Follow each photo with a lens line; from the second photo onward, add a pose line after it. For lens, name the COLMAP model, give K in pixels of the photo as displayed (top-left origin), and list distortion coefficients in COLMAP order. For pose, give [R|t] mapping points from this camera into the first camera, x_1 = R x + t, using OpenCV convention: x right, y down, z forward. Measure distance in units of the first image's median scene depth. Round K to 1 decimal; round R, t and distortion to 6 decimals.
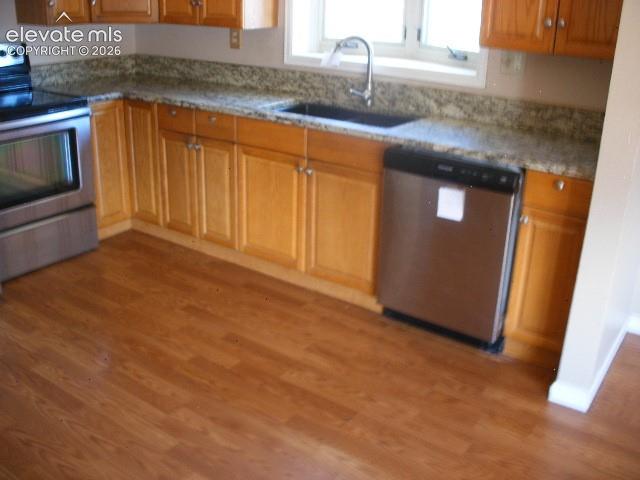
lens RADIAL K [[675.1, 0, 320.0], [0, 675.1, 240.0], [0, 0, 1]] dist [-0.203389, 0.176143]
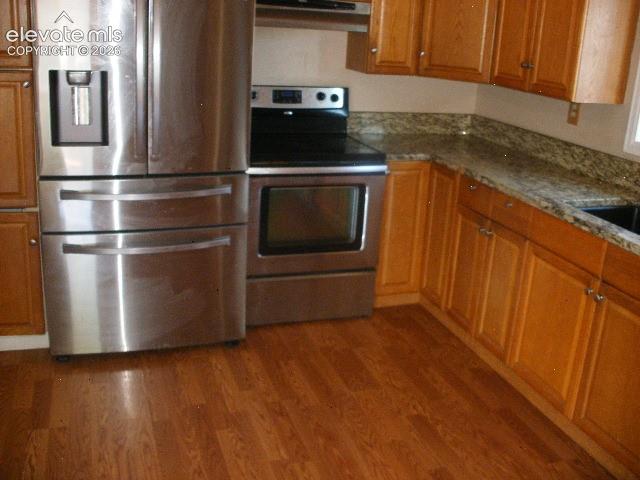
lens RADIAL K [[675.1, 0, 320.0], [0, 675.1, 240.0], [0, 0, 1]] dist [-0.203389, 0.176143]
pose [[0.810673, 0.201646, -0.549679, 0.104789], [-0.244698, 0.969585, -0.005198, -0.072893], [0.531913, 0.138720, 0.835359, 0.184226]]
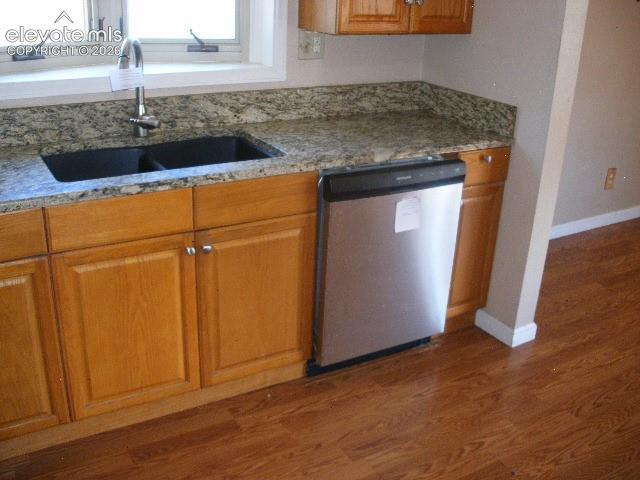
lens RADIAL K [[675.1, 0, 320.0], [0, 675.1, 240.0], [0, 0, 1]] dist [-0.203389, 0.176143]
pose [[0.401715, -0.357275, 0.843196, -0.460697], [0.302647, 0.920815, 0.245976, -0.207725], [-0.864309, 0.156379, 0.478034, 0.508634]]
